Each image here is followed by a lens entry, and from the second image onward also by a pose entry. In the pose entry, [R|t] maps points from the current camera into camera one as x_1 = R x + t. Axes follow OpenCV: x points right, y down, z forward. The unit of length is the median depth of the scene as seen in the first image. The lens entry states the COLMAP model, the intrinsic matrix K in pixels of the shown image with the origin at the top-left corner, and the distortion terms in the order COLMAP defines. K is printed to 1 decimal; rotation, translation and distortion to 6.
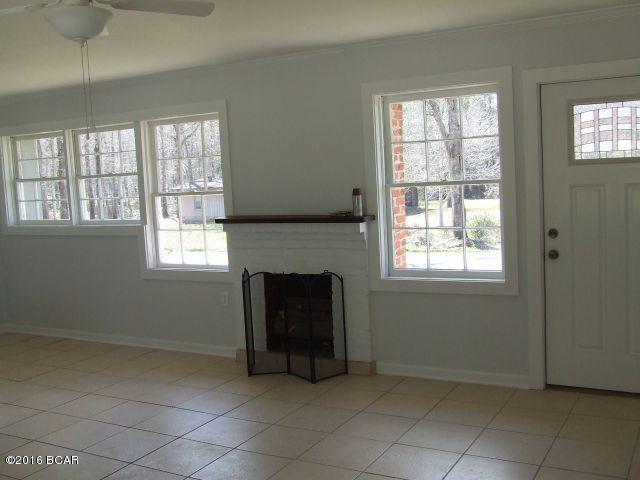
lens RADIAL K [[701.6, 0, 318.6], [0, 701.6, 238.1], [0, 0, 1]] dist [-0.098960, 0.124348]
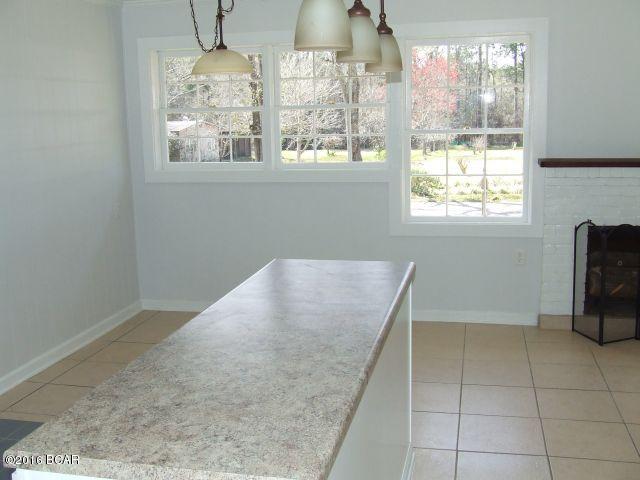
lens RADIAL K [[701.6, 0, 318.6], [0, 701.6, 238.1], [0, 0, 1]] dist [-0.098960, 0.124348]
pose [[0.959052, -0.027496, 0.281894, -0.628427], [0.005267, 0.996836, 0.079312, -0.004072], [-0.283183, -0.074579, 0.956162, 0.275491]]
